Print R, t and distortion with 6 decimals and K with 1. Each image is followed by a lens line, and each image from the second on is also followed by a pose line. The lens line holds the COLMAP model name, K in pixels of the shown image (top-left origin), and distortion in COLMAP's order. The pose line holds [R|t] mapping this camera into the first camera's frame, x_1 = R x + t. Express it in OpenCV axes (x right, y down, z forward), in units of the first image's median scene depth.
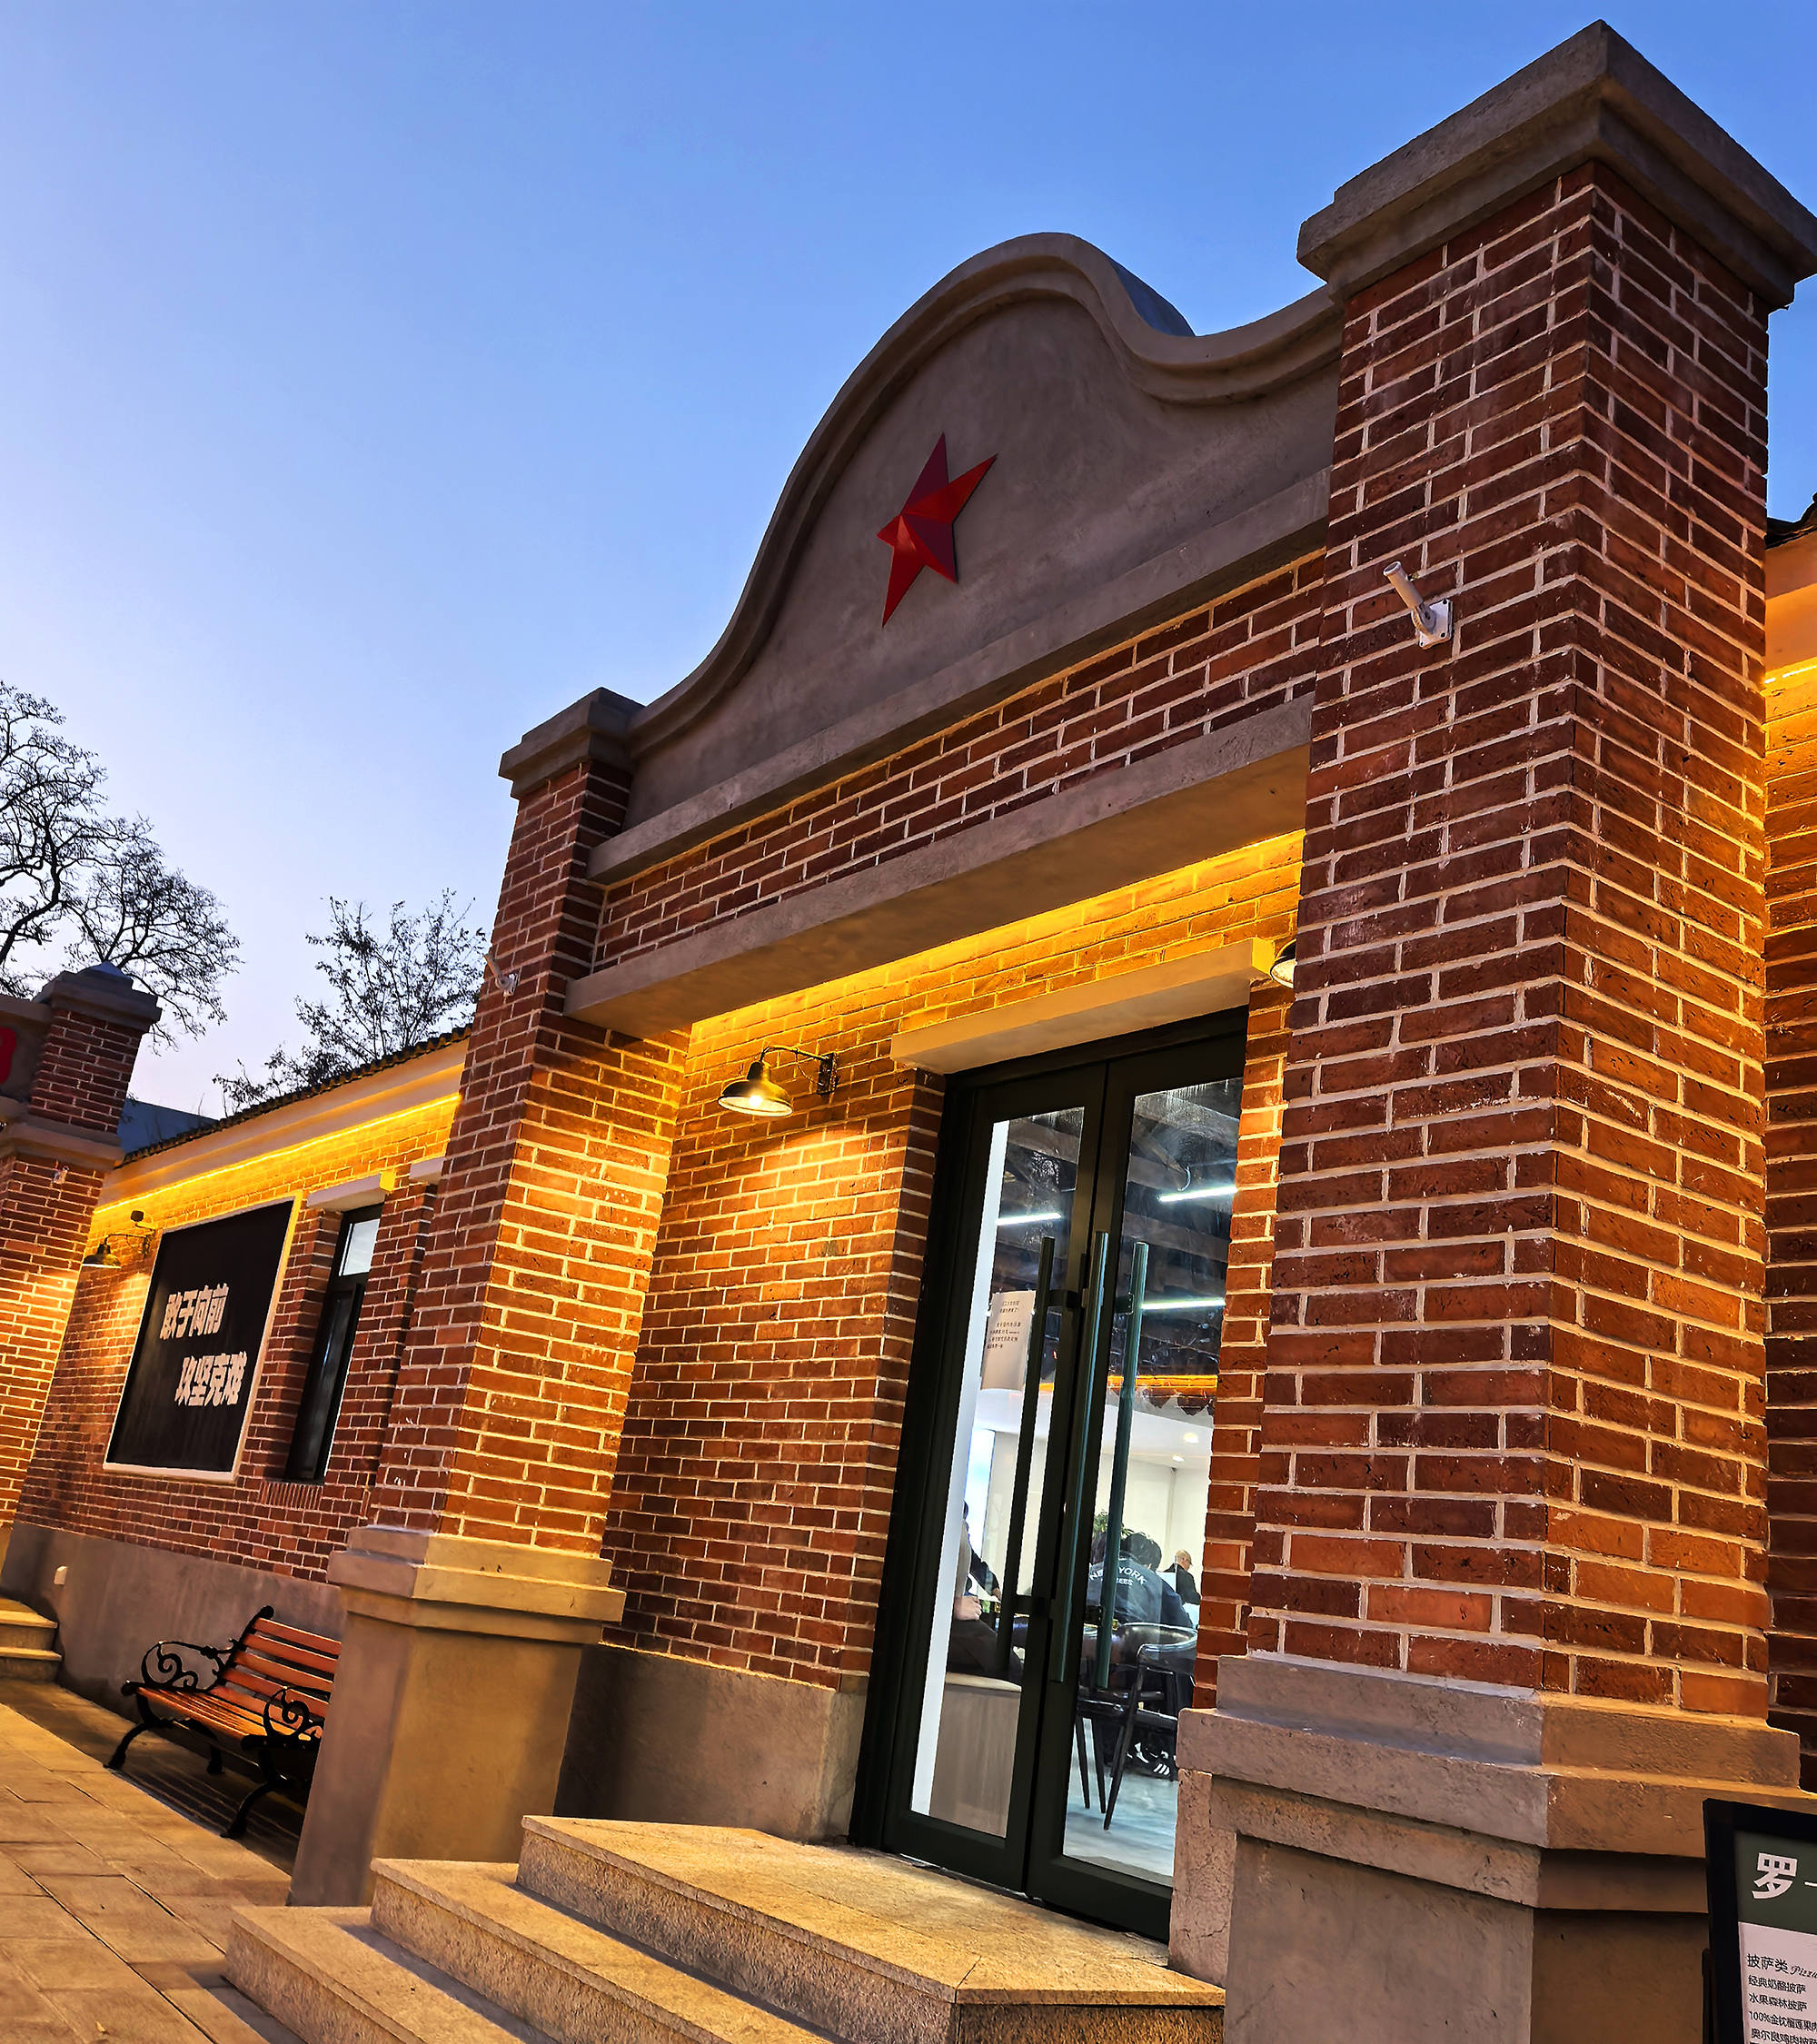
lens RADIAL K [[1906.5, 0, 908.5], [0, 1906.5, 1022.0], [0, 0, 1]] dist [0.022566, 0.008281]
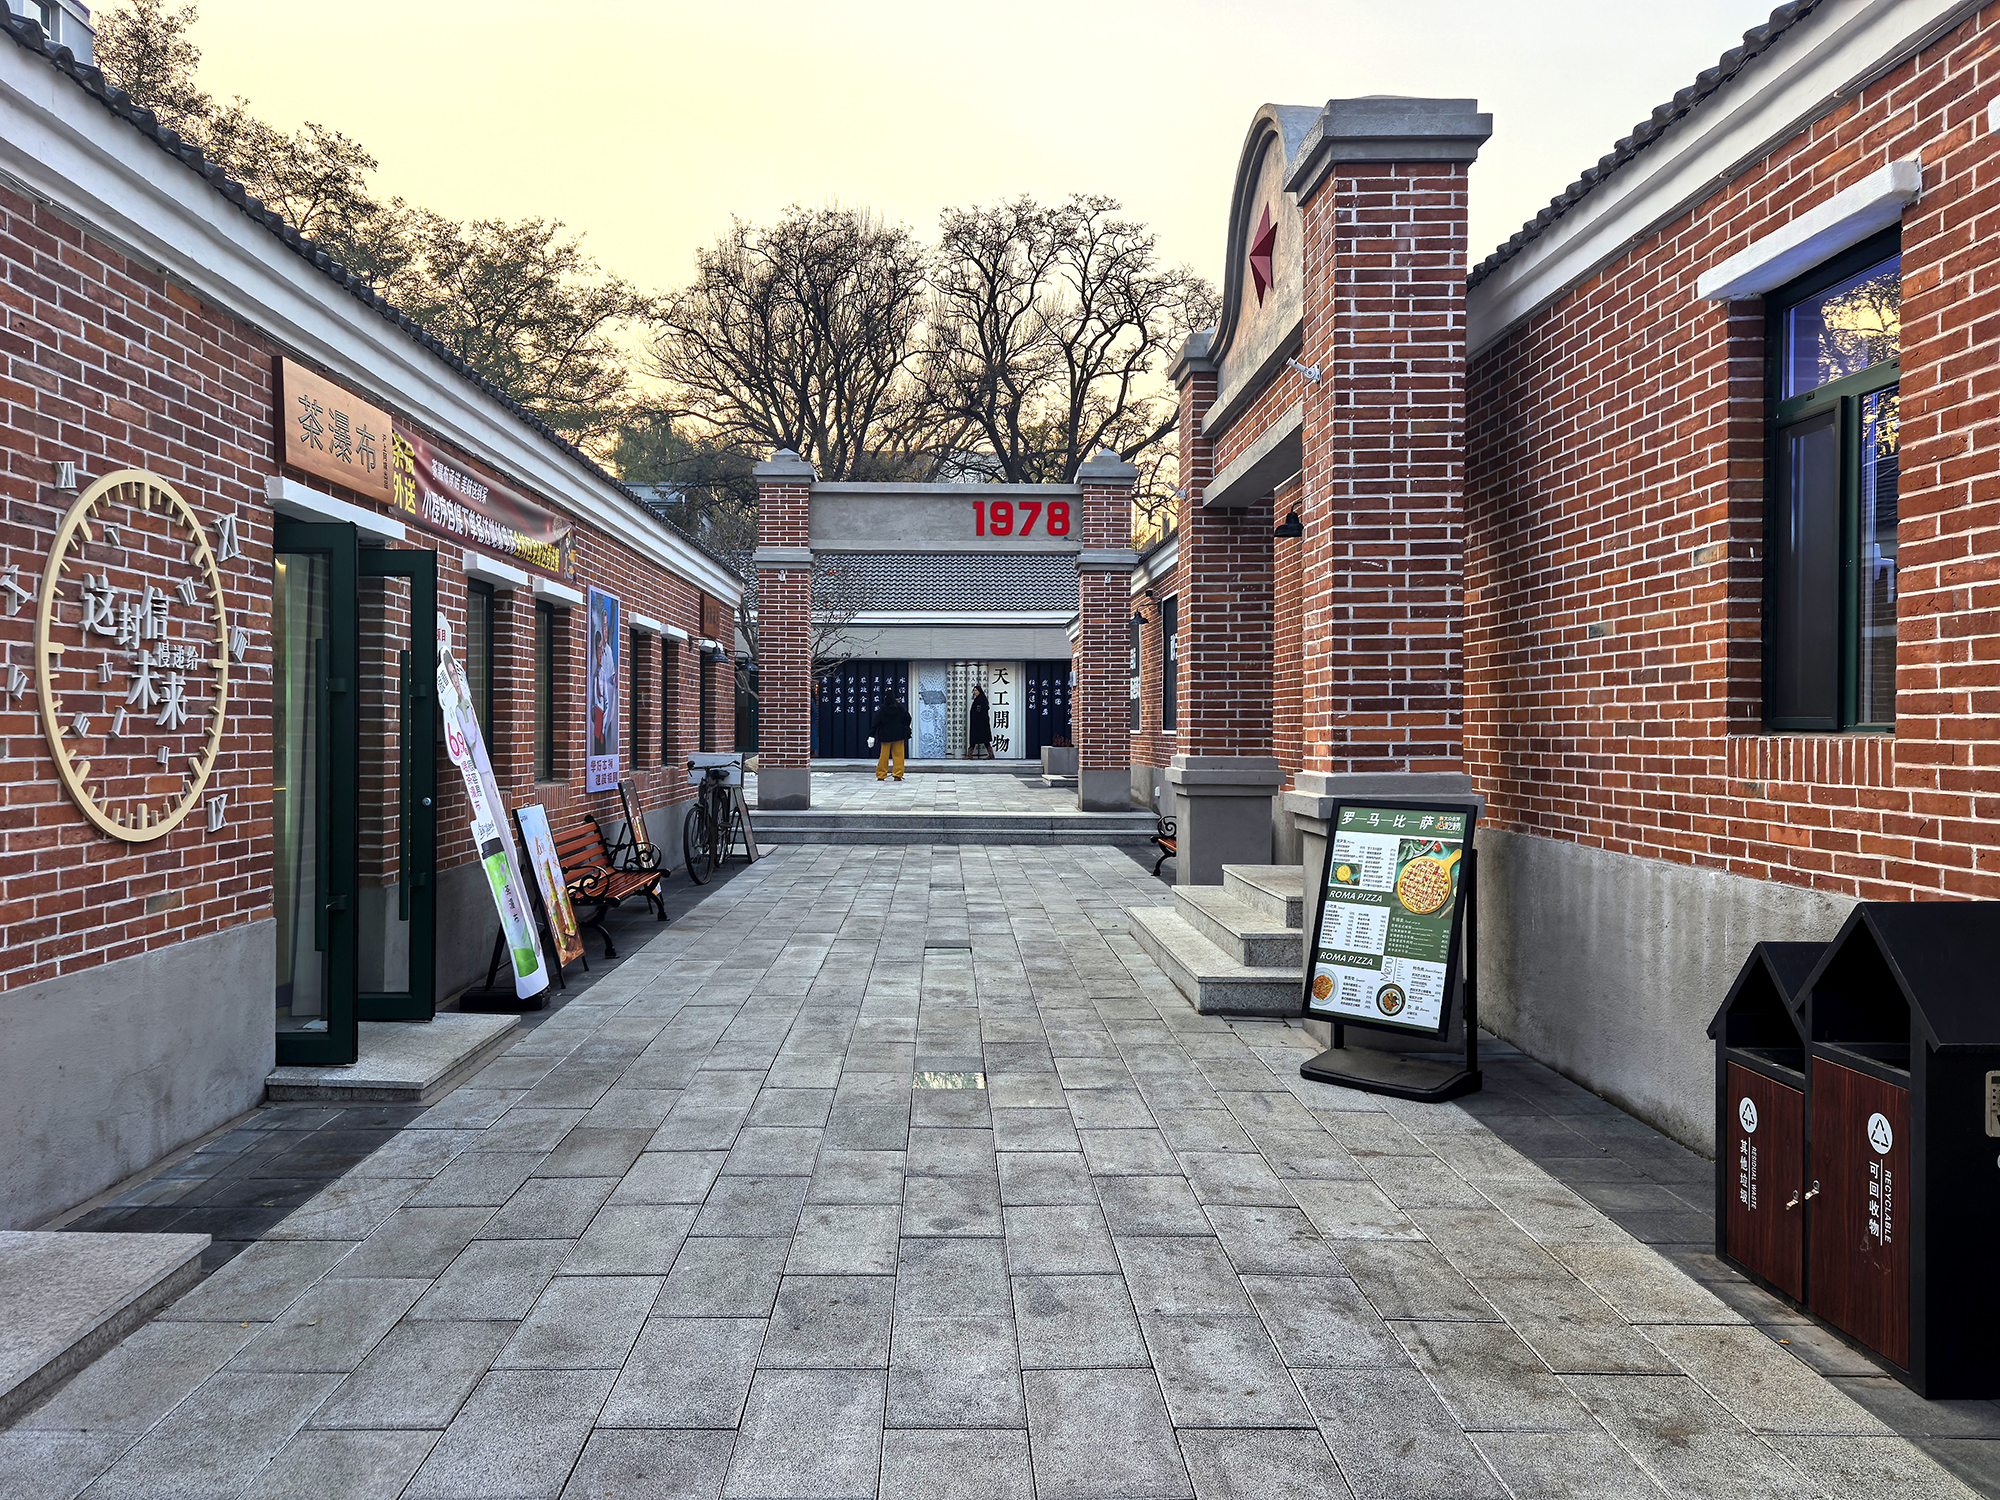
lens RADIAL K [[1580.1, 0, 1000.0], [0, 1580.1, 750.0], [0, 0, 1]] dist [-0.002388, -0.000478]
pose [[0.820153, -0.121082, -0.559185, 1.110003], [0.262672, 0.947947, 0.179997, -0.237747], [0.508284, -0.294508, 0.809267, -1.106871]]
